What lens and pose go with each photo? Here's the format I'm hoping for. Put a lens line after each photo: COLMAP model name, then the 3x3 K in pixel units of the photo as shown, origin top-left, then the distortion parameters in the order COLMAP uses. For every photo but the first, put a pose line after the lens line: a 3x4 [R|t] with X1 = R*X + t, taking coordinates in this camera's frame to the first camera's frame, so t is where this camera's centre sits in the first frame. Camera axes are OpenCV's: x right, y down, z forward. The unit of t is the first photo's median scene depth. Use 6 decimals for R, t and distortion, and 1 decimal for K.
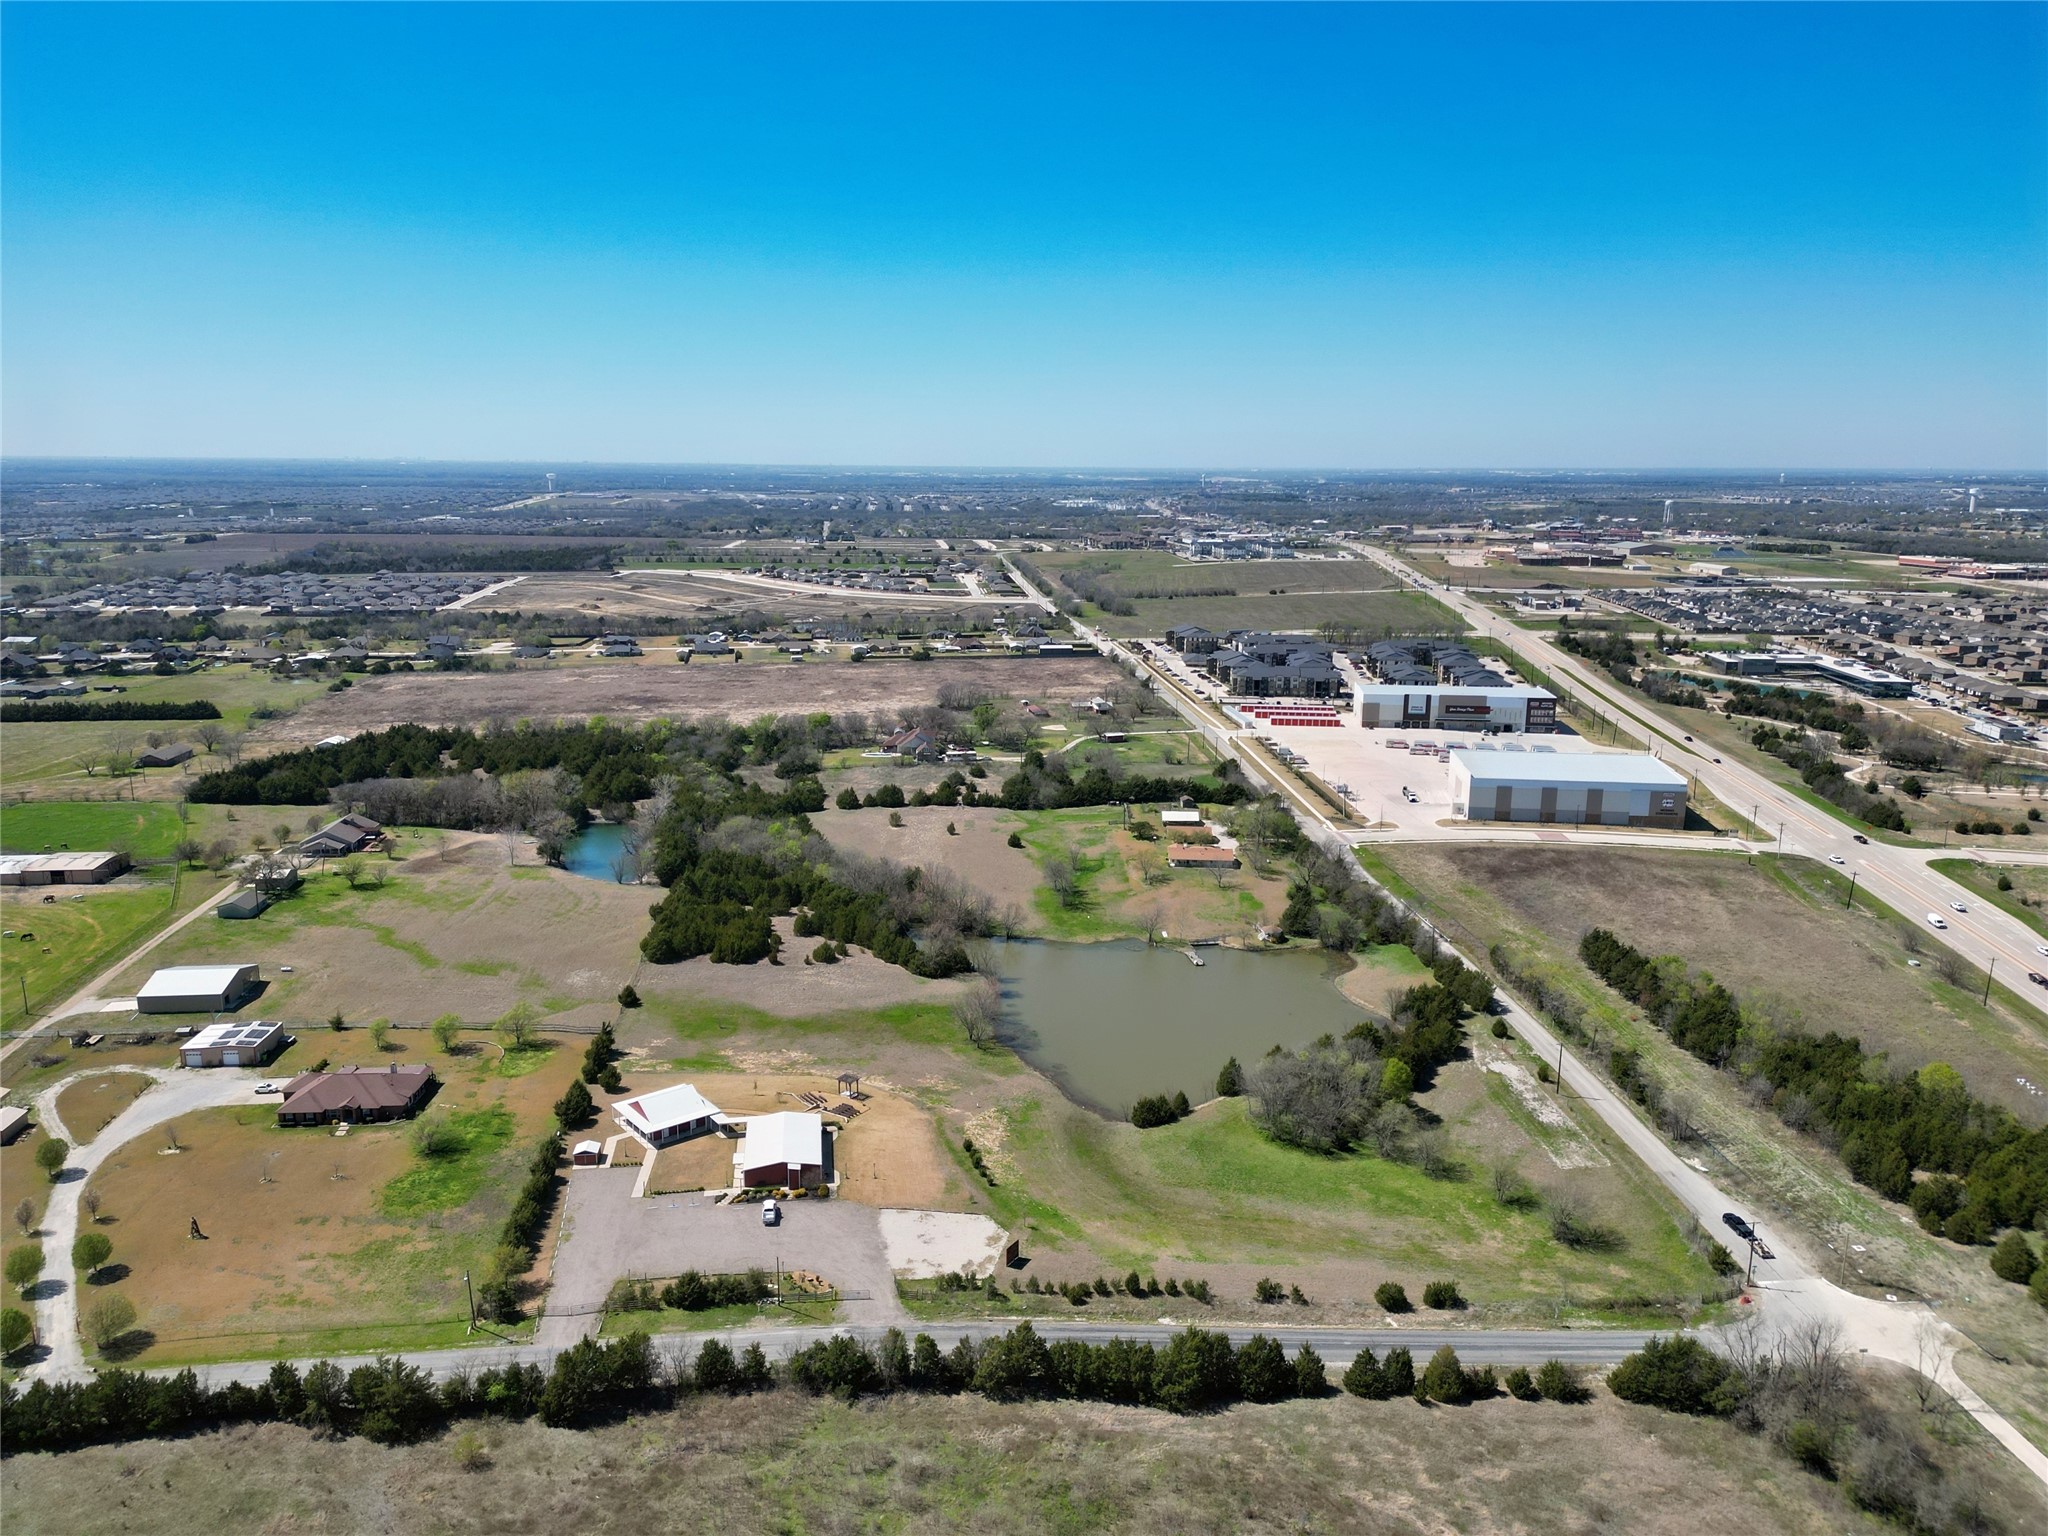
lens RADIAL K [[1417.1, 0, 1030.1], [0, 1417.1, 796.6], [0, 0, 1]] dist [0.088520, -0.086518]
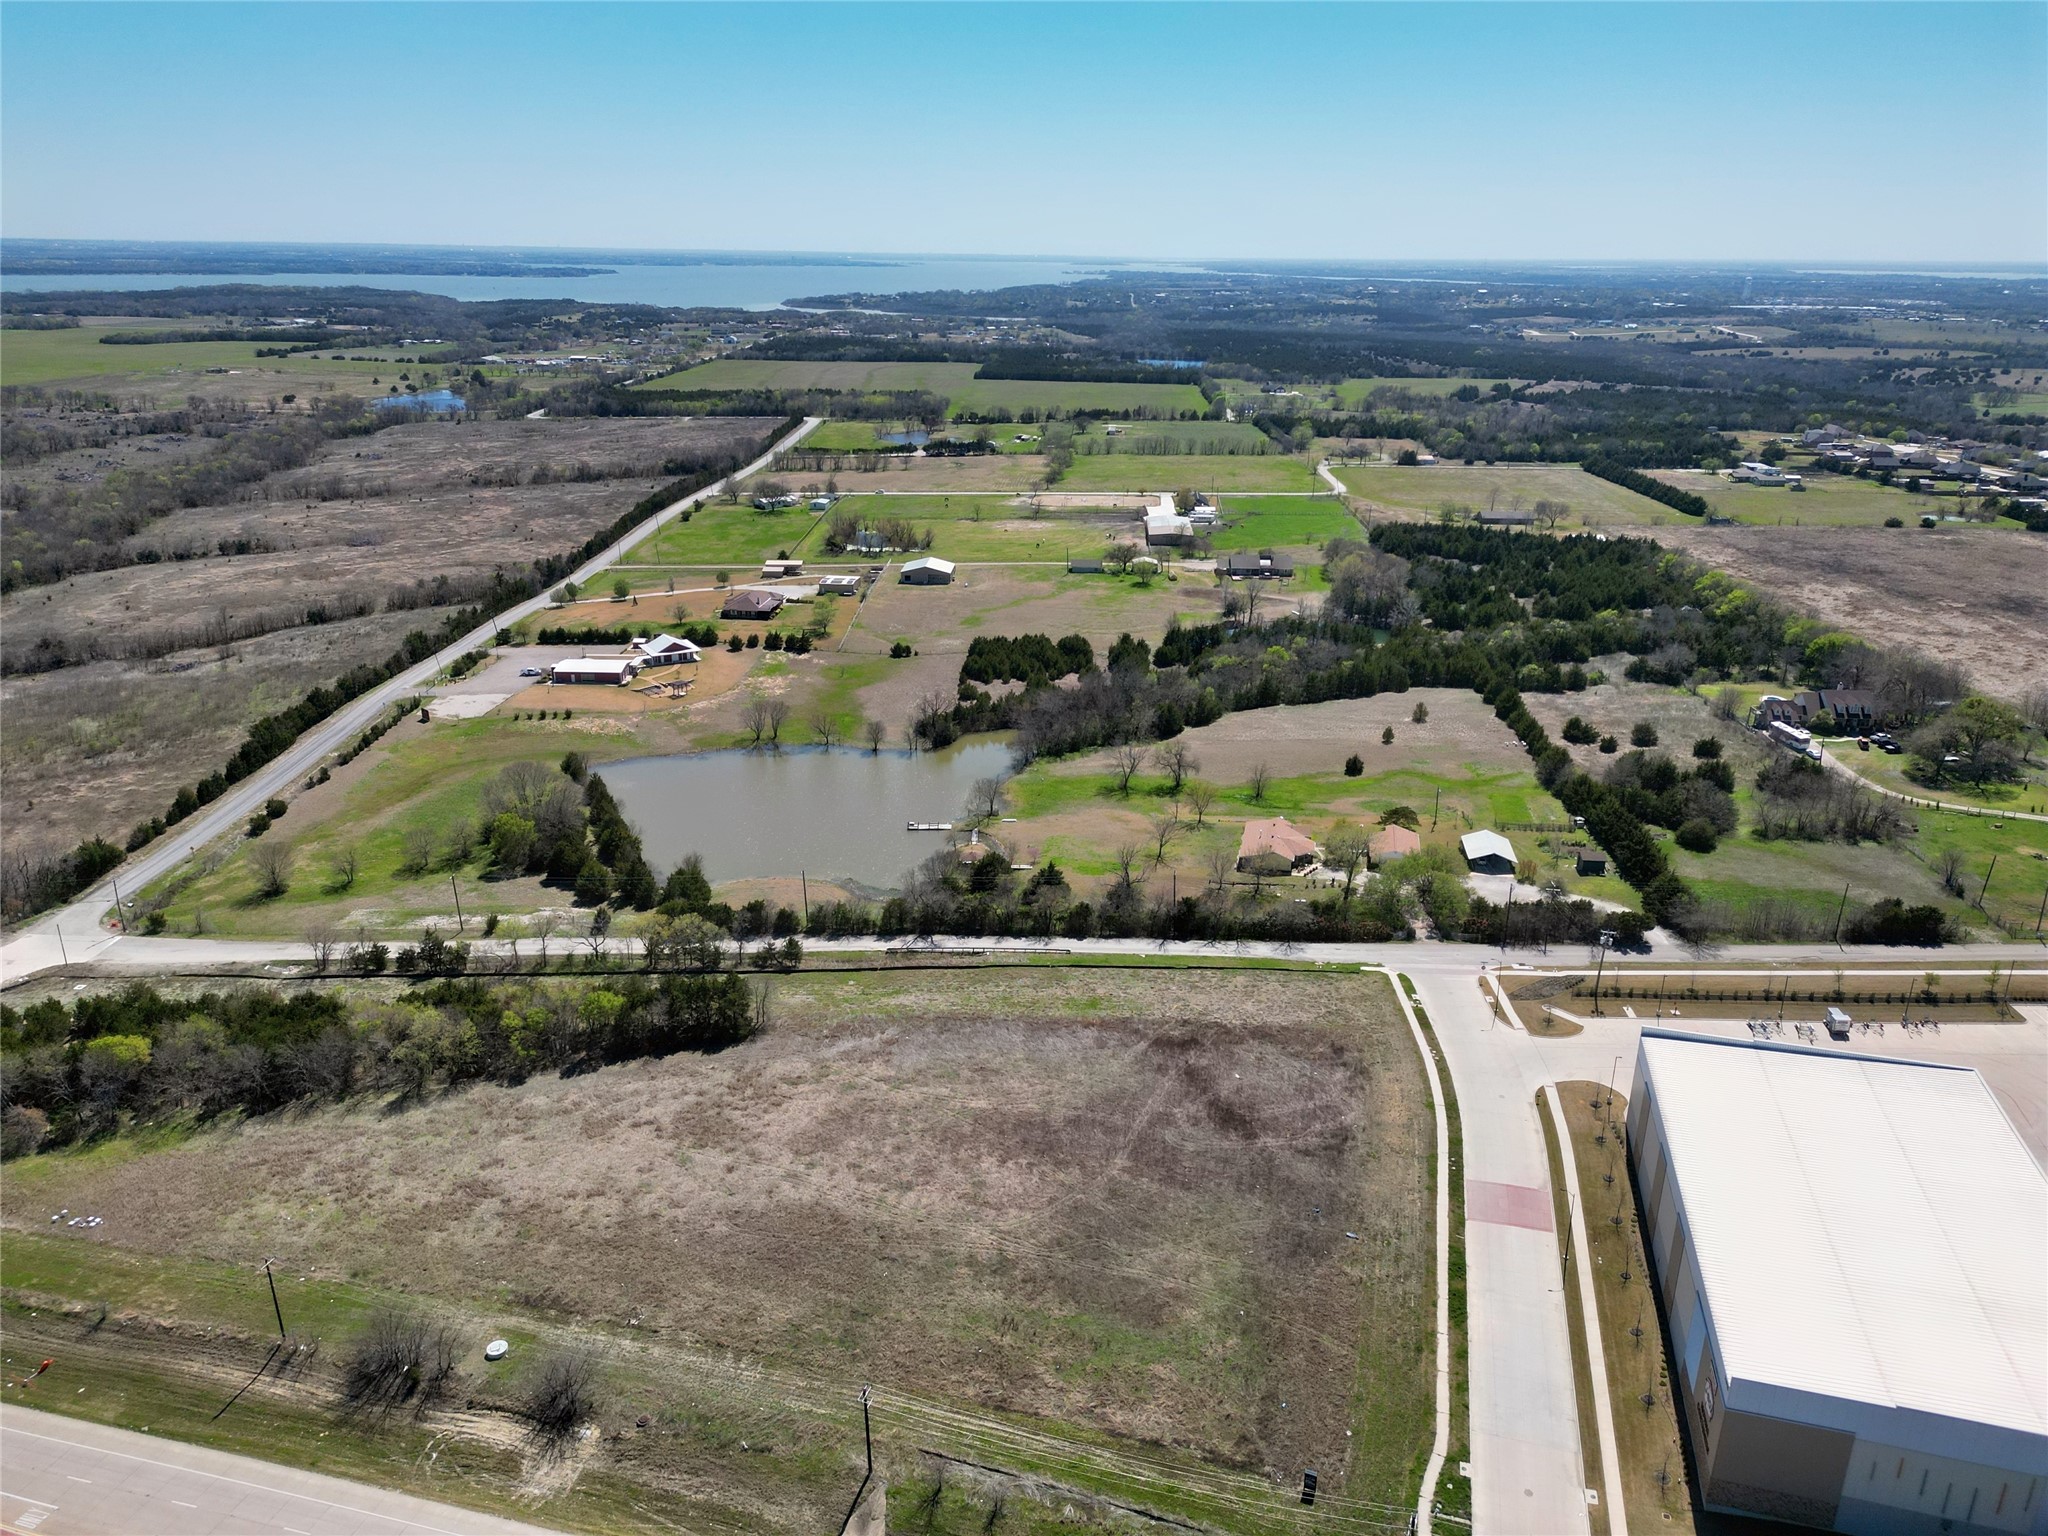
lens RADIAL K [[1428.4, 0, 1028.2], [0, 1428.4, 766.6], [0, 0, 1]] dist [0.092407, -0.096495]
pose [[-0.151401, 0.329528, -0.931928, 0.901368], [-0.232286, 0.904533, 0.357579, -0.248208], [0.960792, 0.270612, -0.060402, 1.067567]]
